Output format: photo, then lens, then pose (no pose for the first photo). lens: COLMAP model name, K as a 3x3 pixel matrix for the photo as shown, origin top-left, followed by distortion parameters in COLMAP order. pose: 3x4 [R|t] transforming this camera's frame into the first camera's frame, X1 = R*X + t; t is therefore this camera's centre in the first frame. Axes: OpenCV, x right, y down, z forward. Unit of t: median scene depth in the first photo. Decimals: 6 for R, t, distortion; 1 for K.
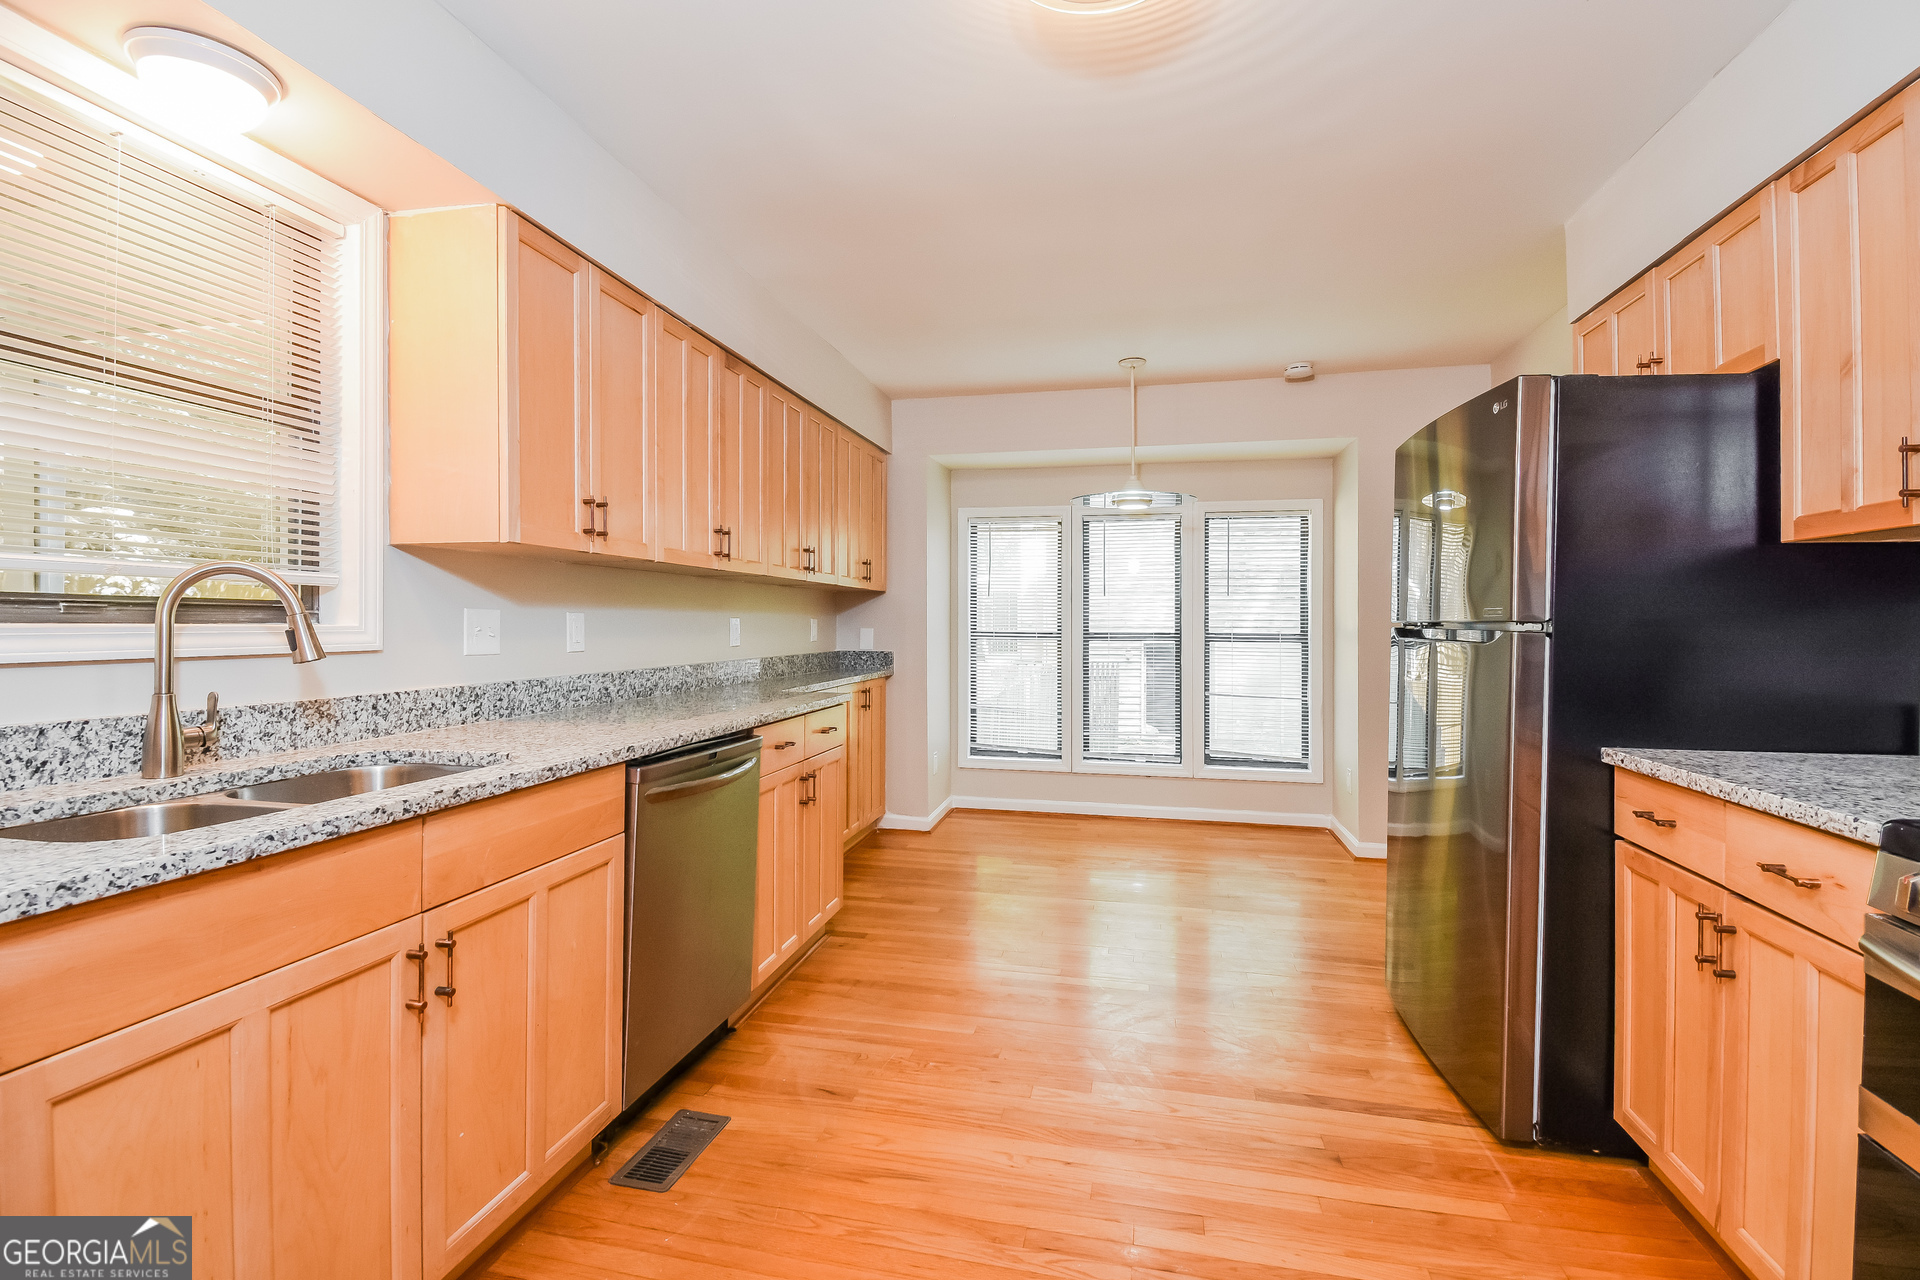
lens RADIAL K [[889.5, 0, 957.9], [0, 889.5, 635.2], [0, 0, 1]] dist [-0.000770, -0.000089]
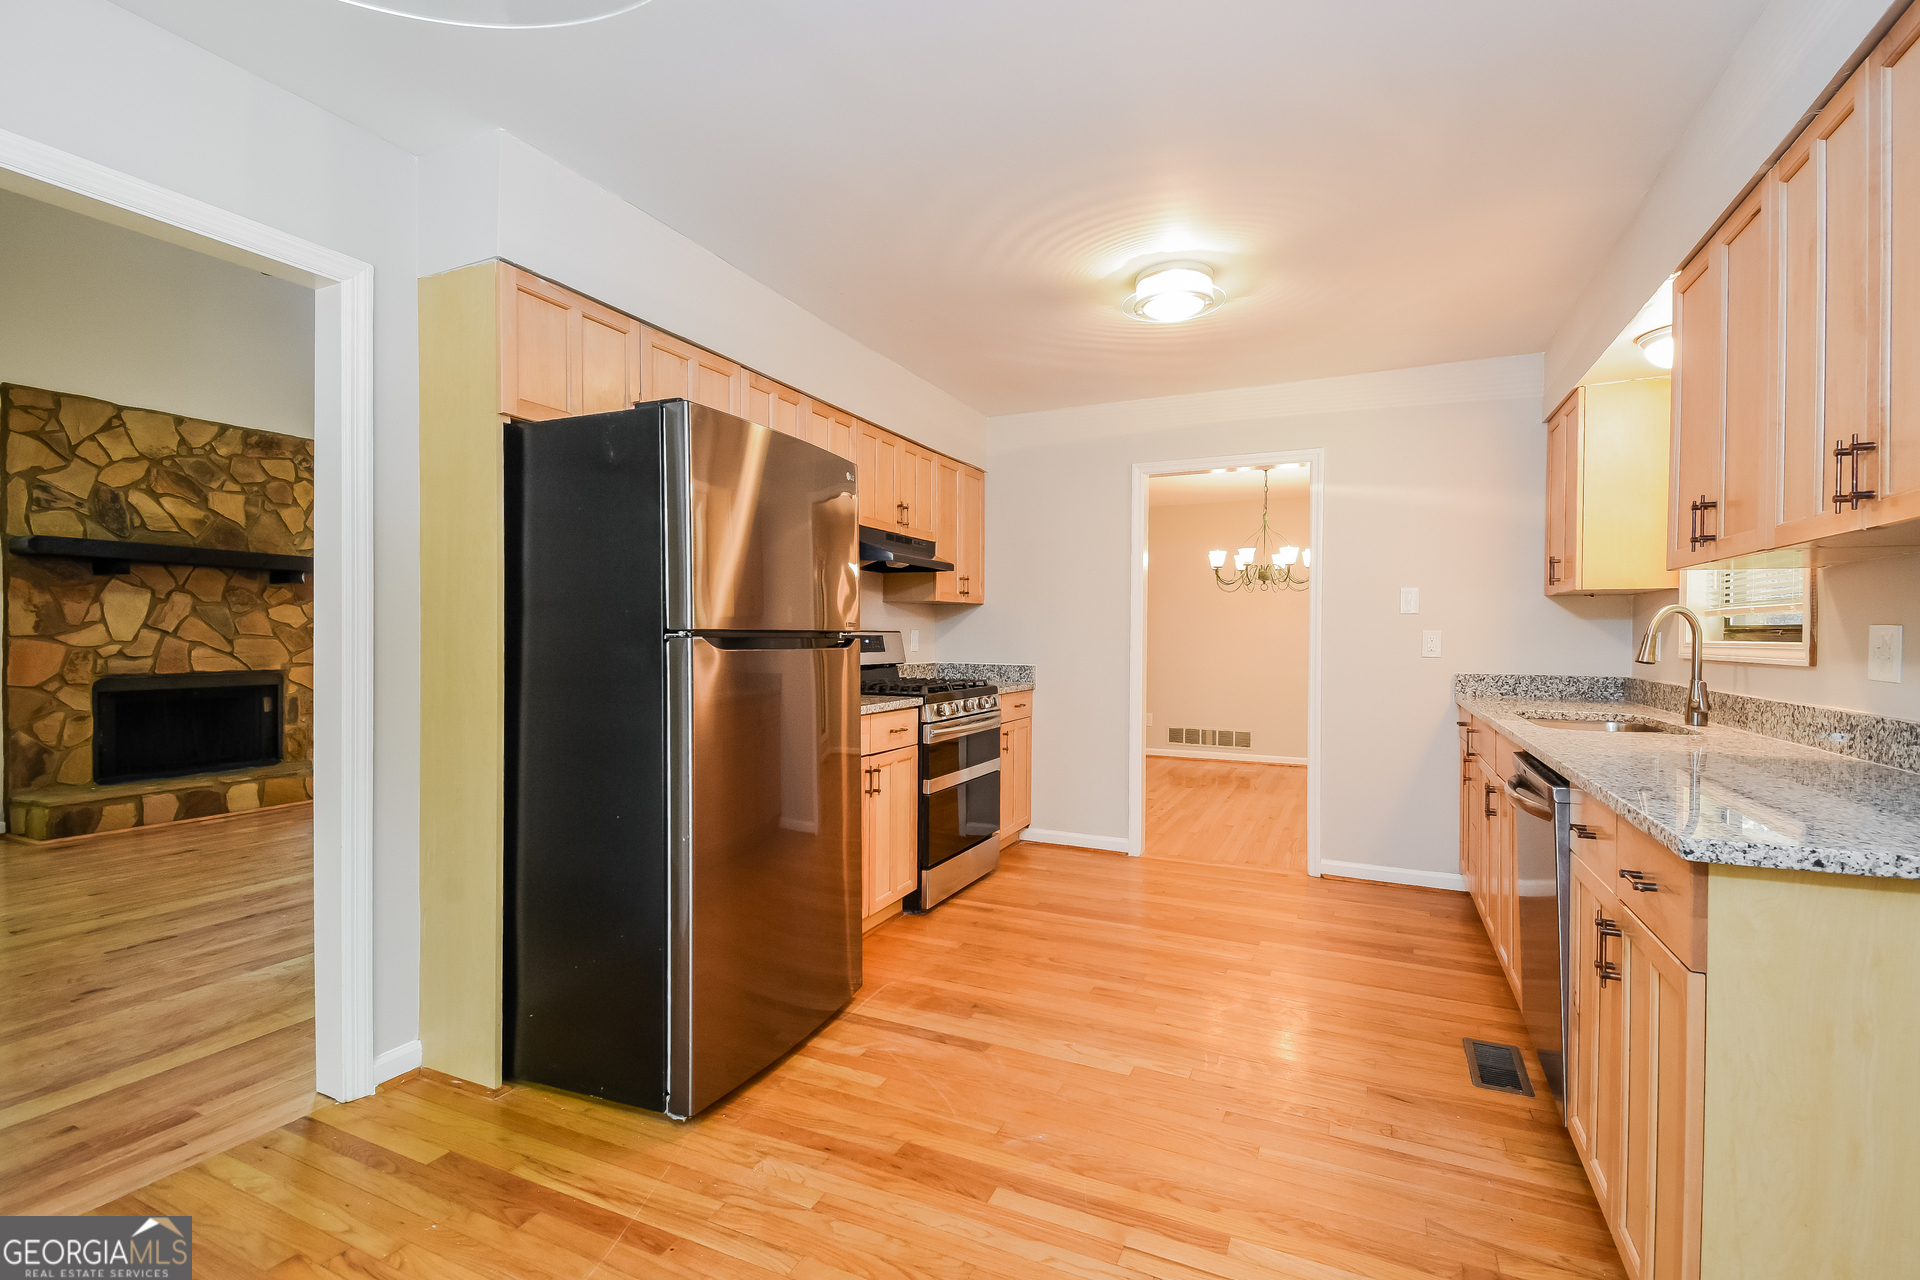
lens RADIAL K [[889.5, 0, 961.5], [0, 889.5, 634.8], [0, 0, 1]] dist [-0.000770, -0.000089]
pose [[-0.976730, -0.013056, 0.214075, 0.138773], [-0.008824, 0.999746, 0.020715, -0.033720], [-0.214291, 0.018344, -0.976598, 2.184341]]
